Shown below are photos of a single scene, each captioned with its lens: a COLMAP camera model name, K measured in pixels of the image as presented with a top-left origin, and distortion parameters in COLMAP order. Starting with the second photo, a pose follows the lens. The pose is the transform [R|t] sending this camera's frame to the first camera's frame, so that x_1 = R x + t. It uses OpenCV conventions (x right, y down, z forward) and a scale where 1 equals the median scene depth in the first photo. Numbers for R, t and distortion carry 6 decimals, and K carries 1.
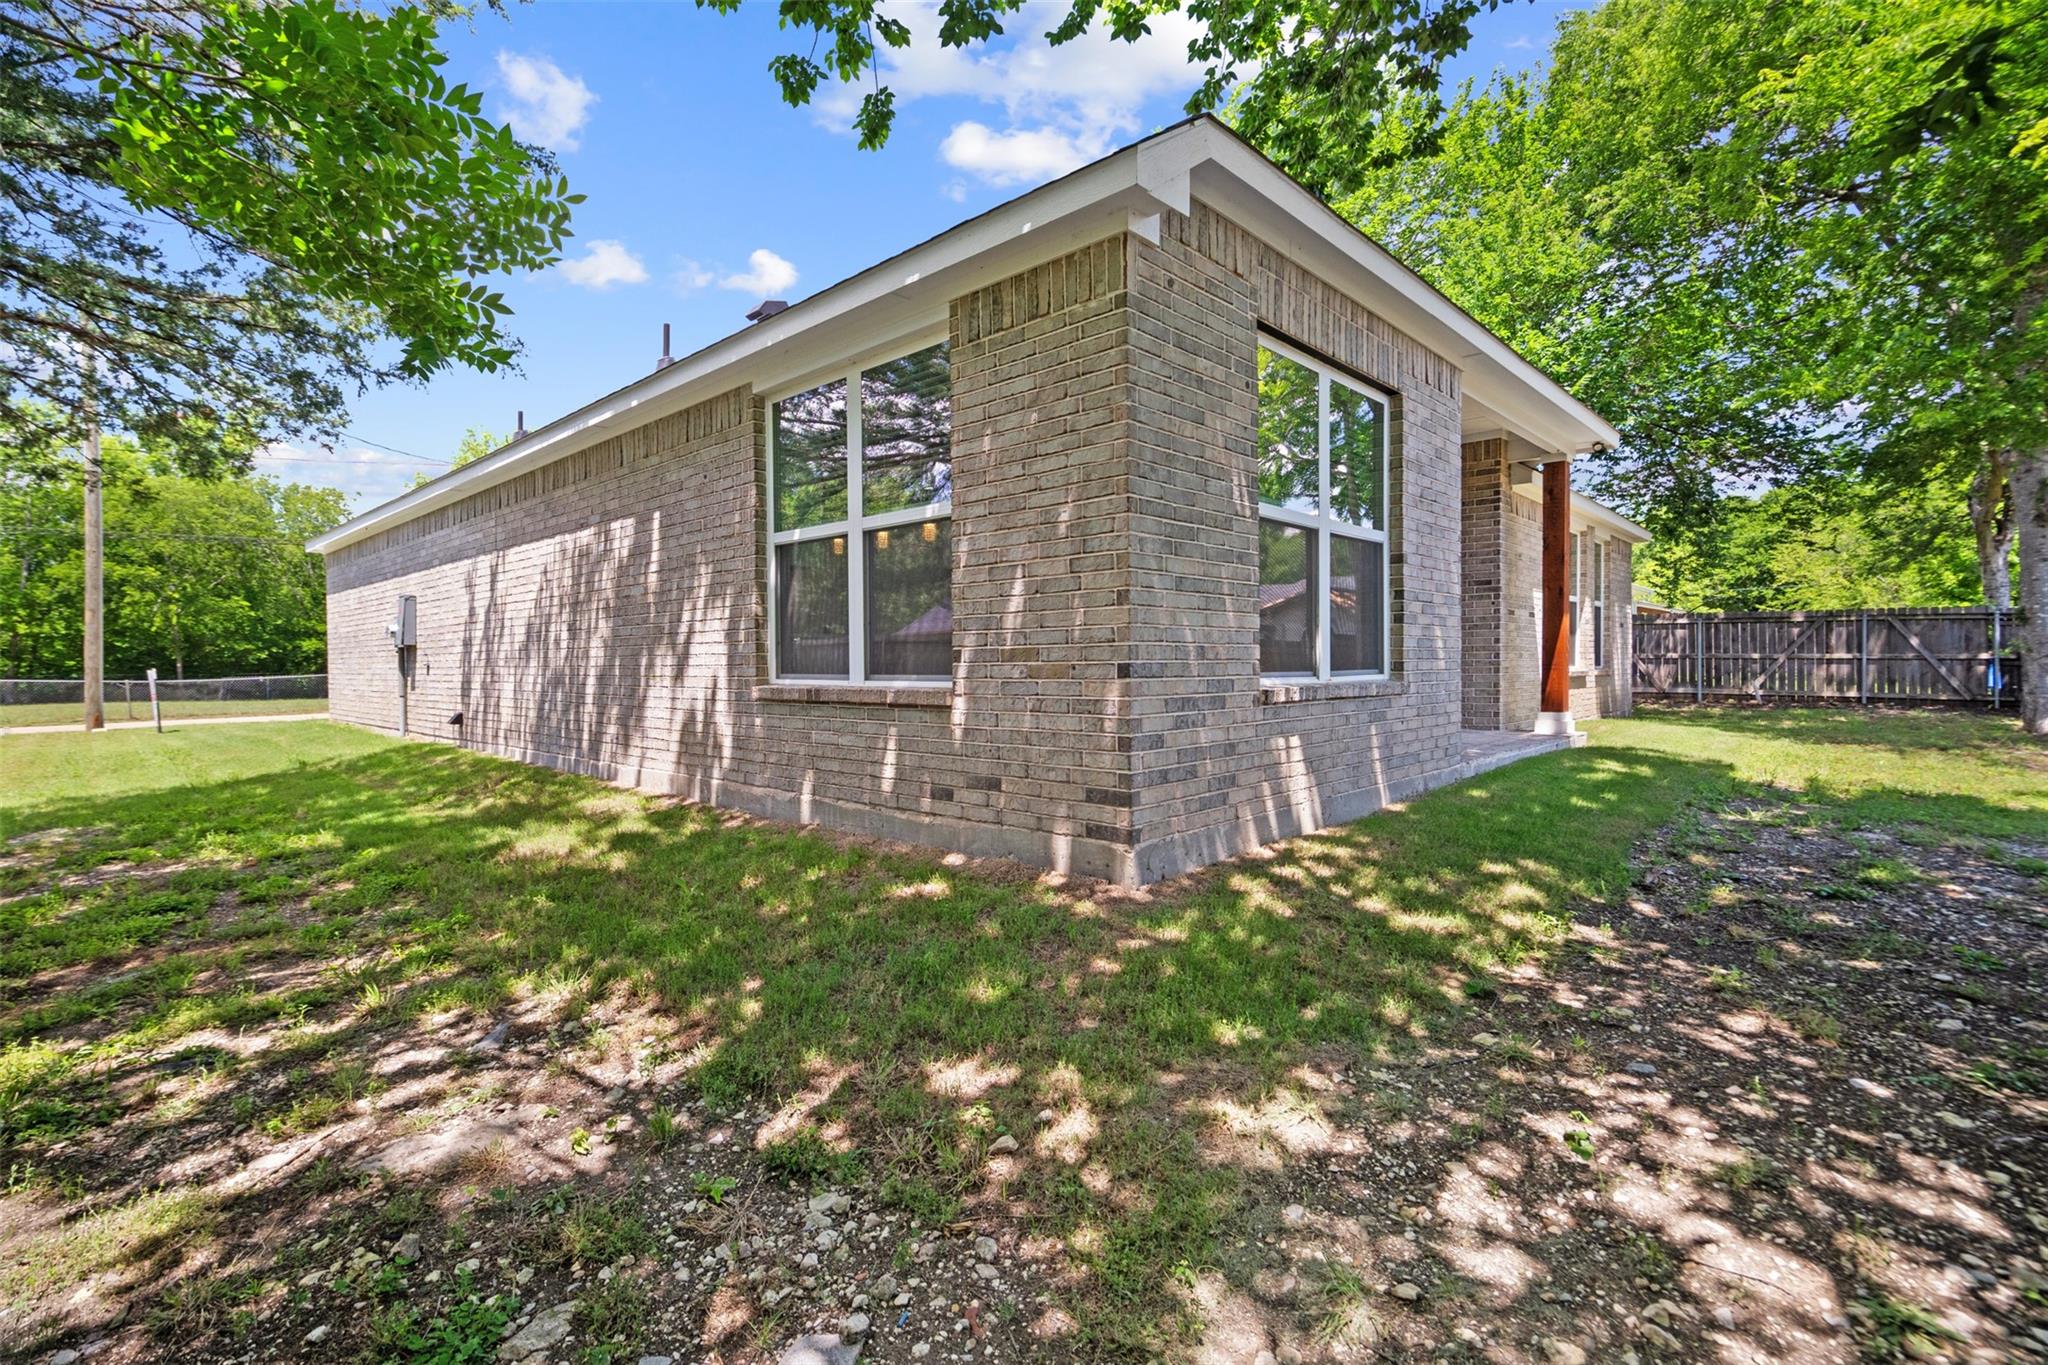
lens RADIAL K [[929.2, 0, 1024.0], [0, 929.2, 682.5], [0, 0, 1]] dist [-0.000212, 0.000257]
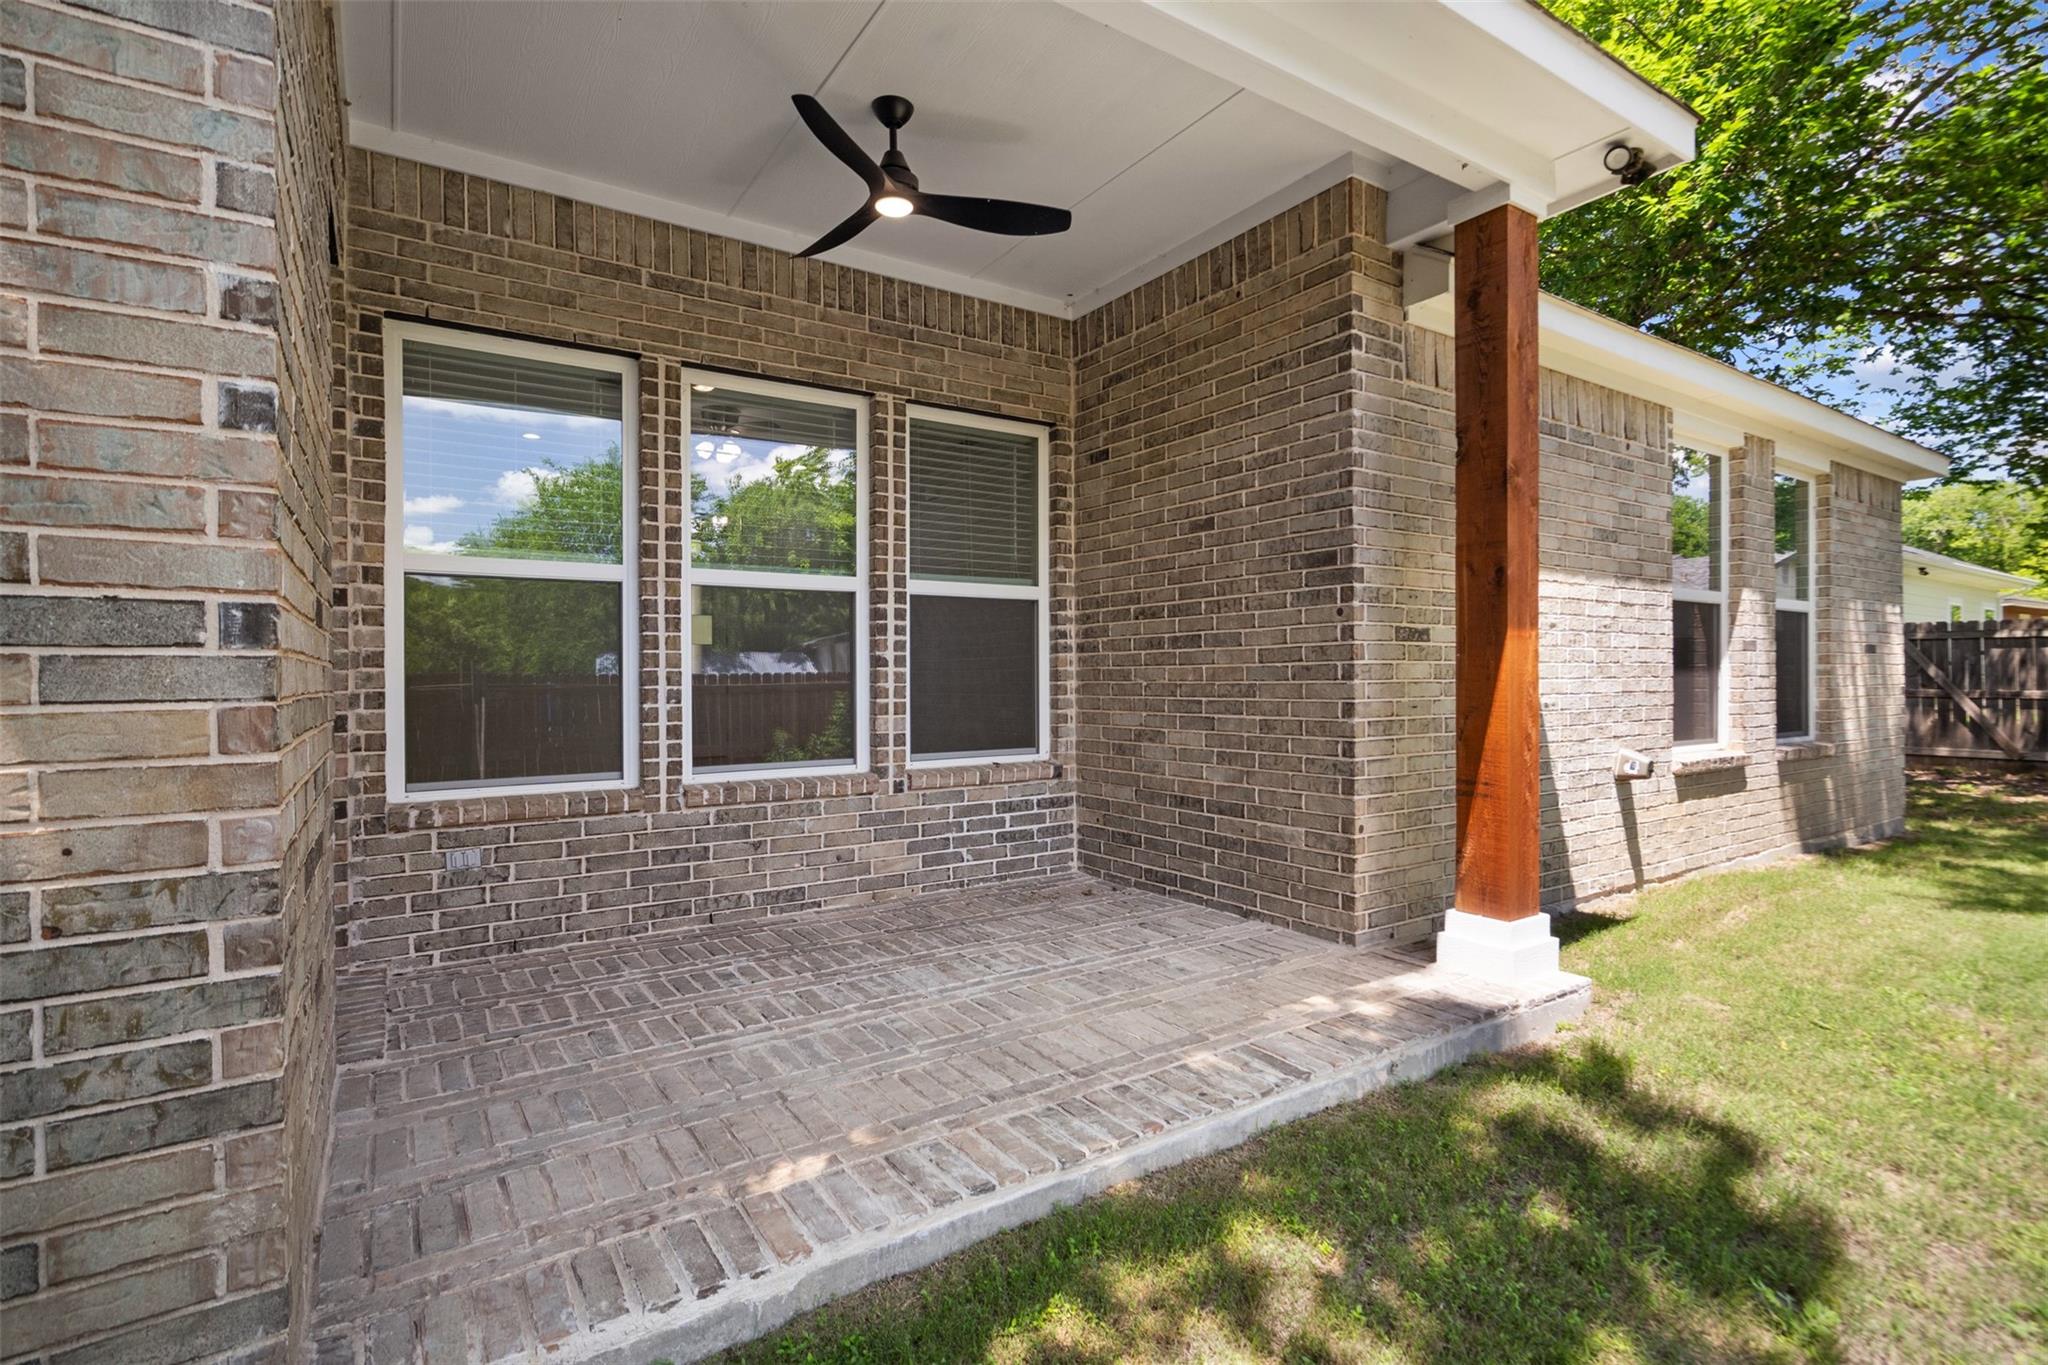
lens RADIAL K [[974.0, 0, 1024.0], [0, 974.0, 682.5], [0, 0, 1]] dist [-0.000434, -0.000189]
pose [[0.973572, 0.000224, -0.228381, 0.470056], [-0.002994, 0.999926, -0.011784, -0.051093], [0.228361, 0.012156, 0.973501, 0.578357]]
